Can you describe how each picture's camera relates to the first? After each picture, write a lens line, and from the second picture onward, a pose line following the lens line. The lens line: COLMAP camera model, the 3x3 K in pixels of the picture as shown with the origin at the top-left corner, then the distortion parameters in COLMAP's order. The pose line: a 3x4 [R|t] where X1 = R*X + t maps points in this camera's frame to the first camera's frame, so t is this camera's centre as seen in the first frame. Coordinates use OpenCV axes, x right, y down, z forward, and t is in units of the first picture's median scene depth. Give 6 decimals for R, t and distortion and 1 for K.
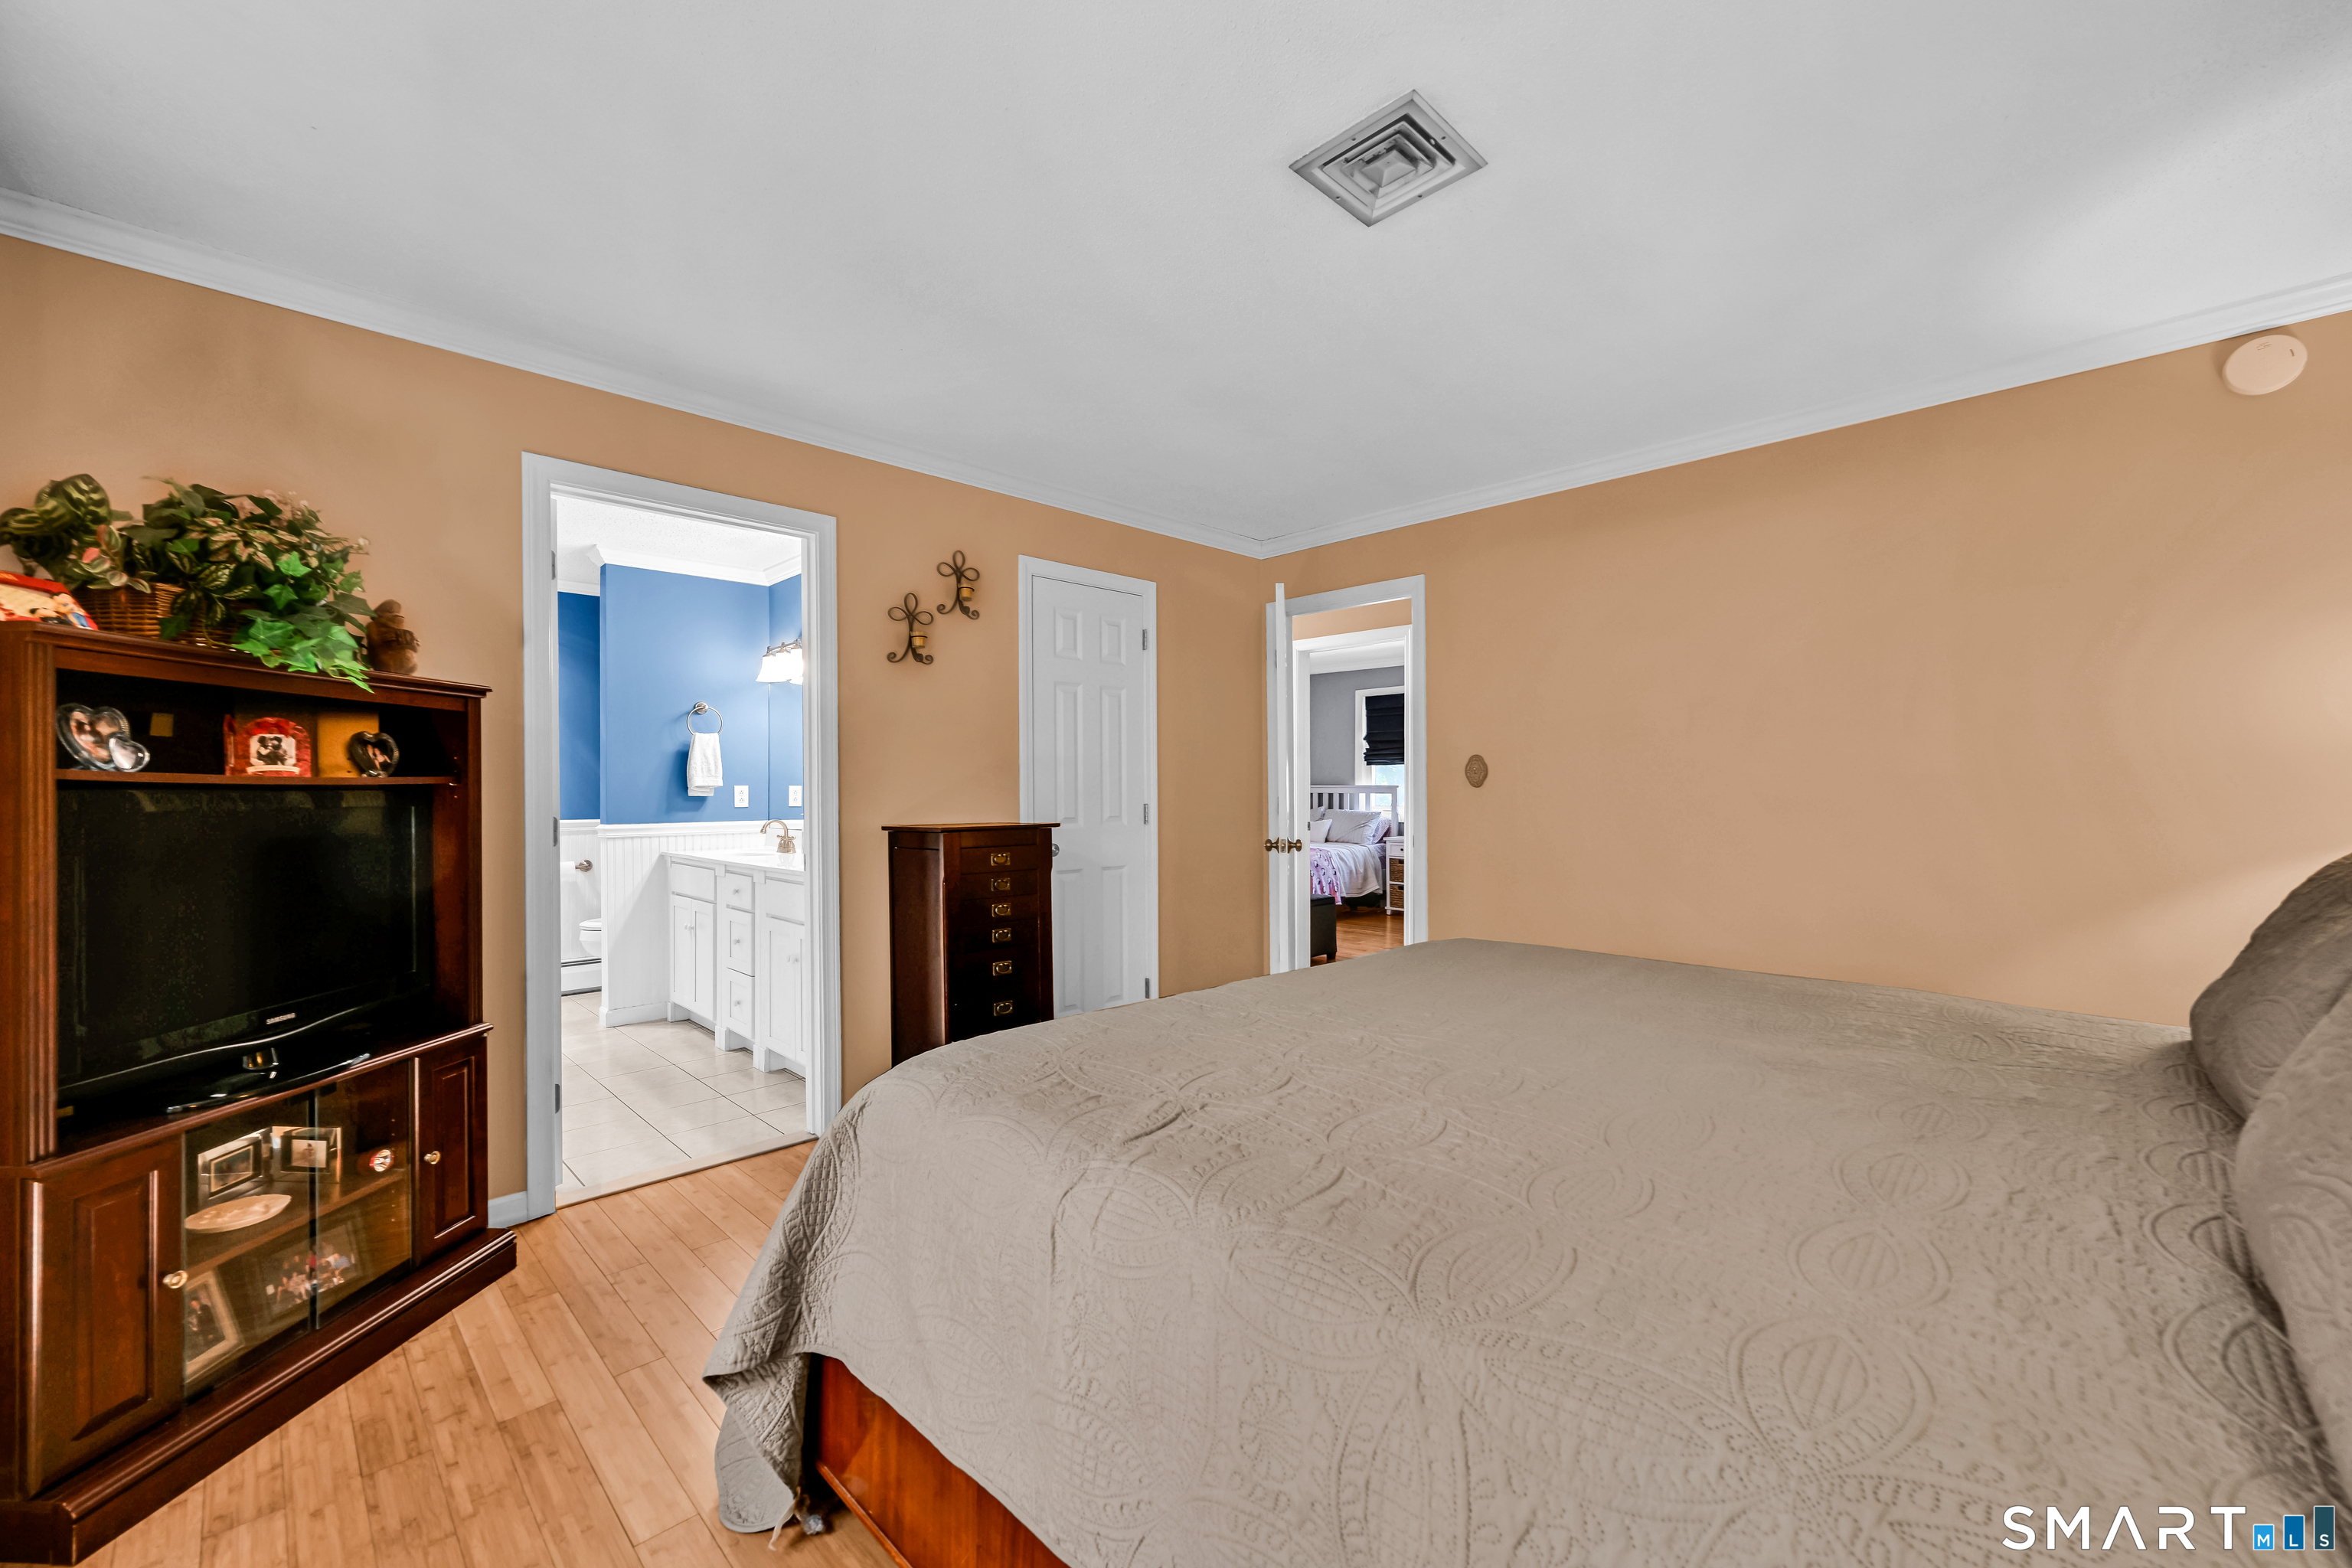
lens RADIAL K [[945.4, 0, 1168.4], [0, 945.4, 785.7], [0, 0, 1]] dist [-0.000109, 0.000021]
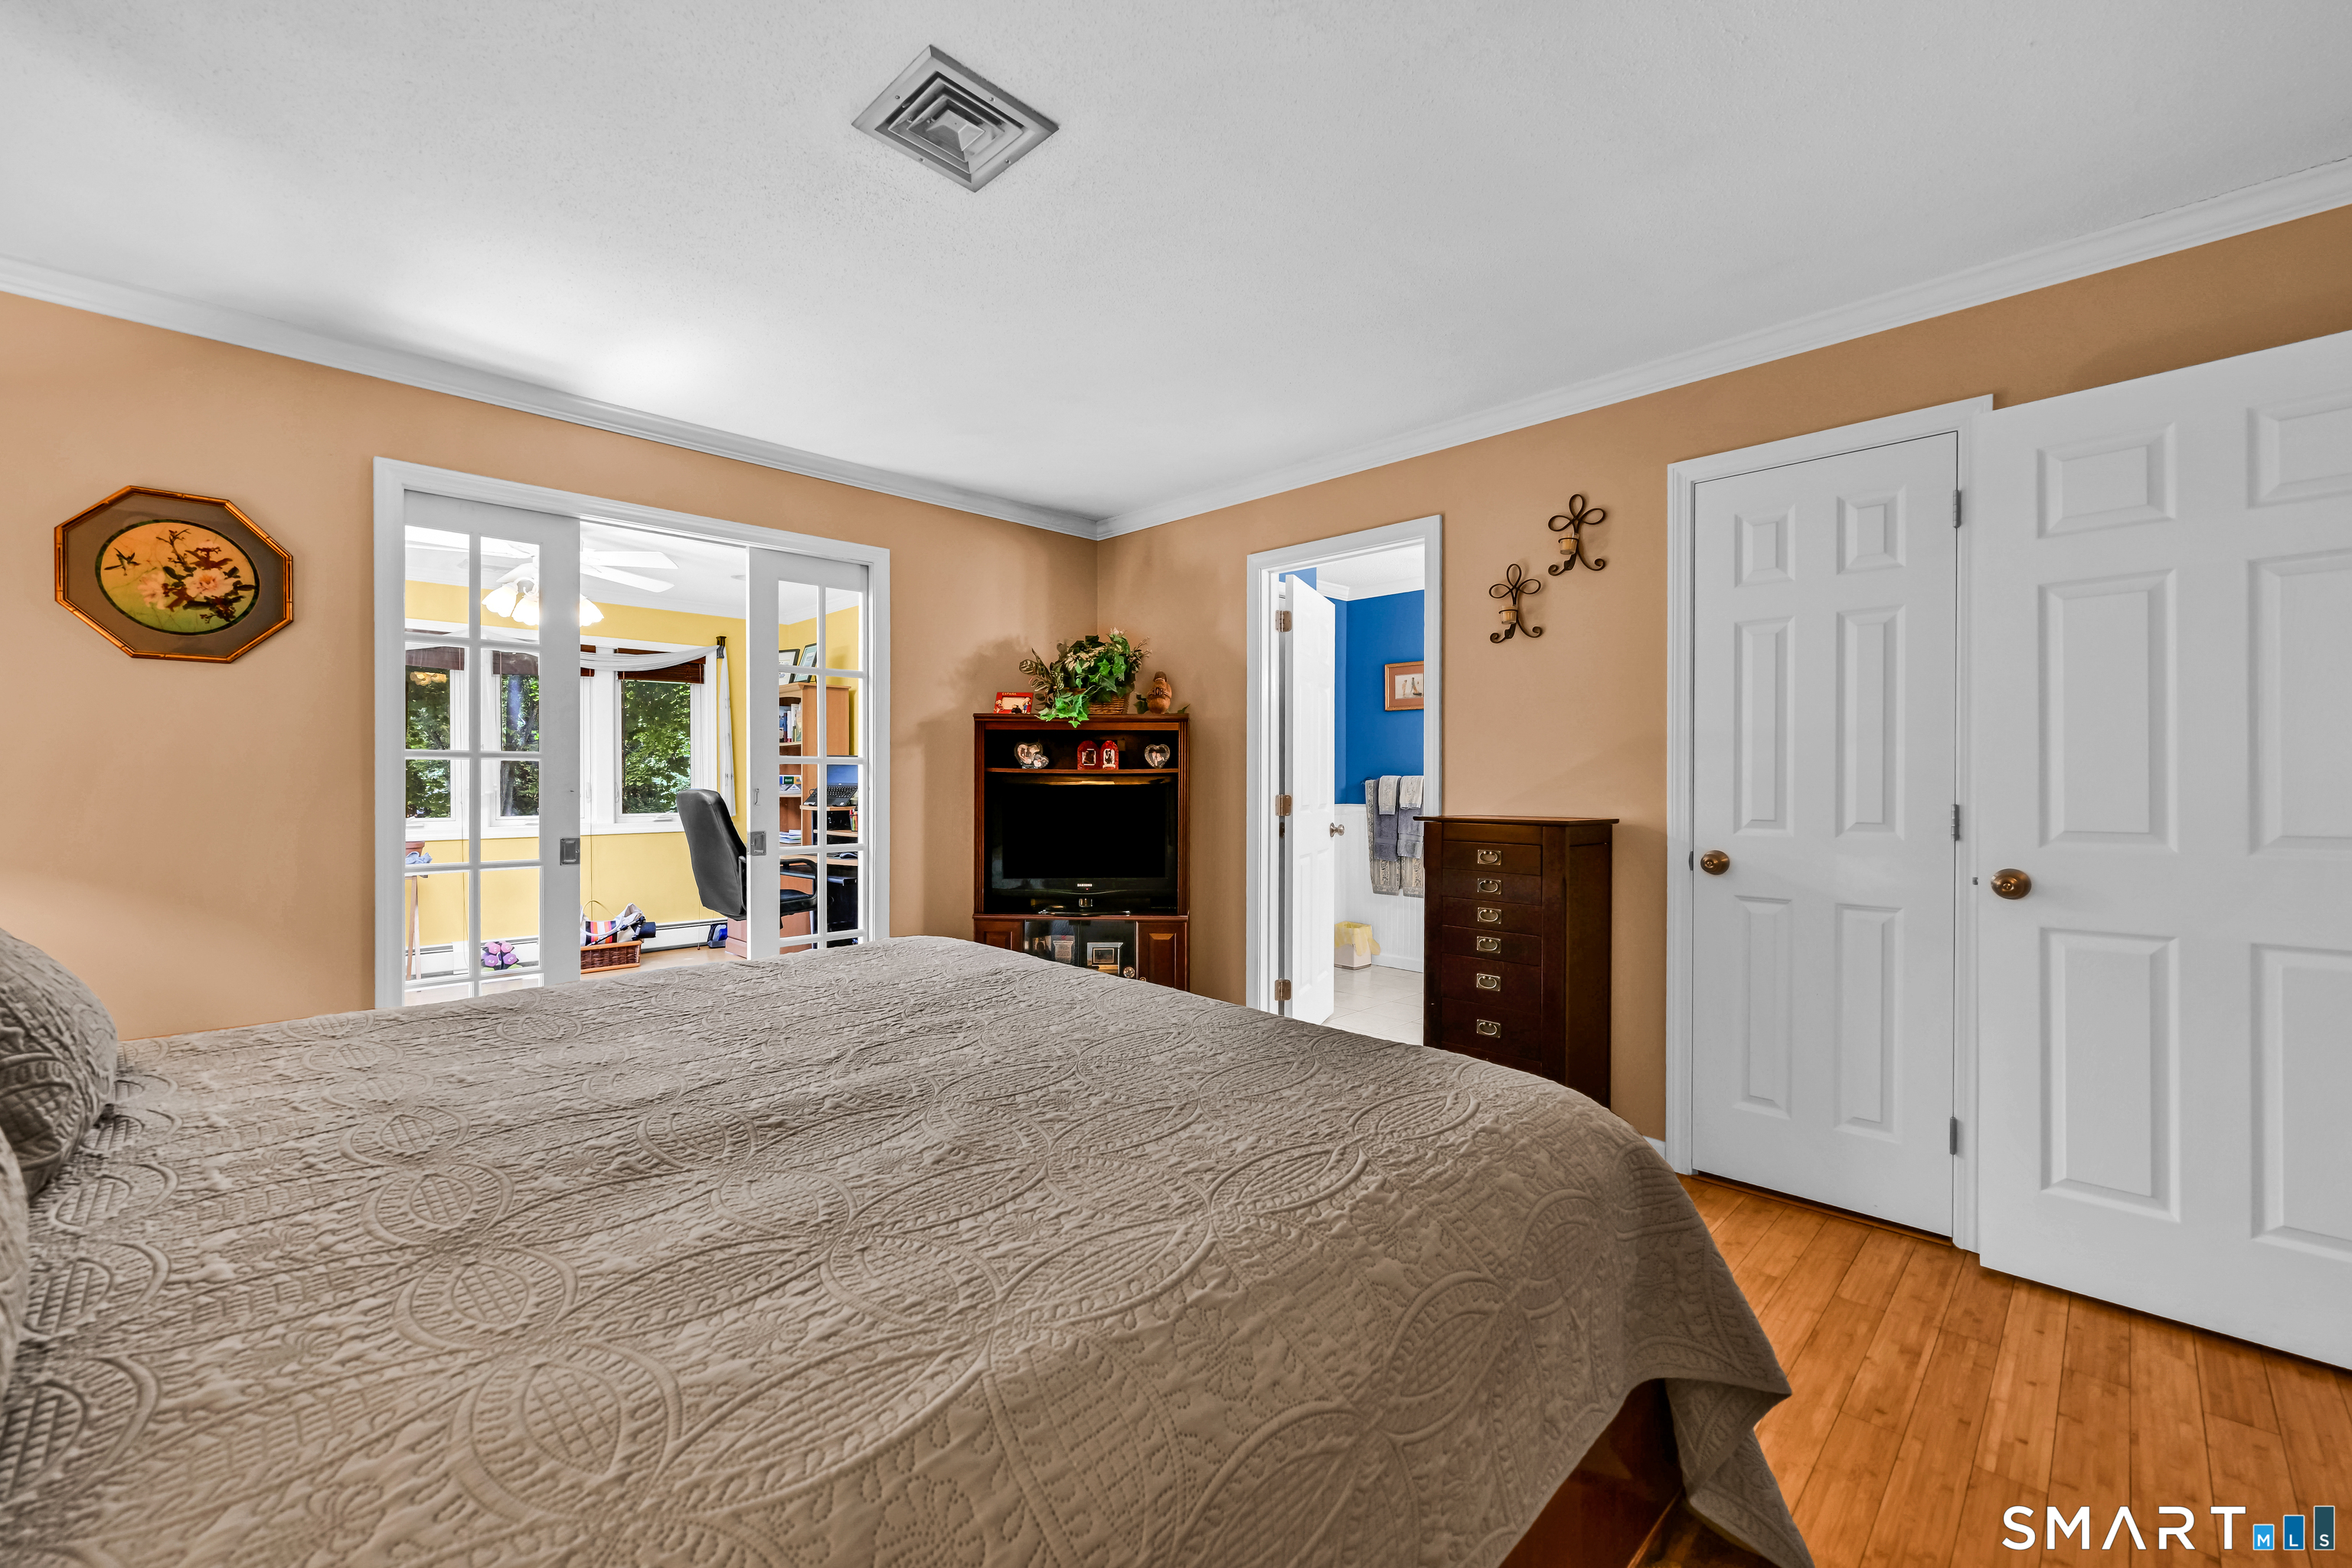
lens RADIAL K [[945.4, 0, 1168.4], [0, 945.4, 785.7], [0, 0, 1]] dist [-0.000109, 0.000021]
pose [[0.010871, 0.014433, -0.999837, 0.691364], [0.004968, 0.999883, 0.014487, -0.002742], [0.999929, -0.005125, 0.010798, 0.694076]]
